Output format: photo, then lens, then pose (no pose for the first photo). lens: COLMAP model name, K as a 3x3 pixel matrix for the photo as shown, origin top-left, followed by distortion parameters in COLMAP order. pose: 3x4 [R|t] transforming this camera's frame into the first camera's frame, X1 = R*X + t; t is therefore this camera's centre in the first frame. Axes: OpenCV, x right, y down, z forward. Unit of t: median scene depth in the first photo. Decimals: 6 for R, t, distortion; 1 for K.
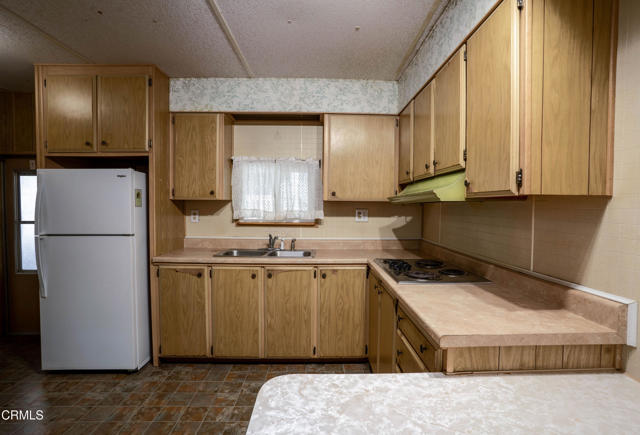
lens RADIAL K [[327.1, 0, 320.0], [0, 327.1, 217.5], [0, 0, 1]] dist [-0.039518, 0.000279]
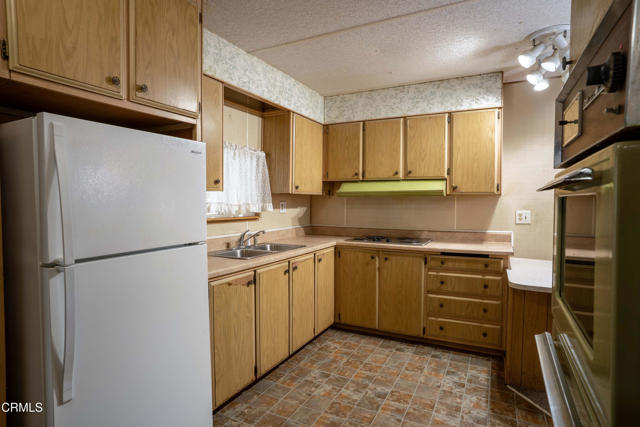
lens RADIAL K [[355.6, 0, 320.0], [0, 355.6, 213.5], [0, 0, 1]] dist [-0.005142, -0.000580]
pose [[0.466682, -0.037427, 0.883633, -0.987737], [0.033436, 0.999137, 0.024660, -0.012861], [-0.883793, 0.018037, 0.467530, 0.386732]]
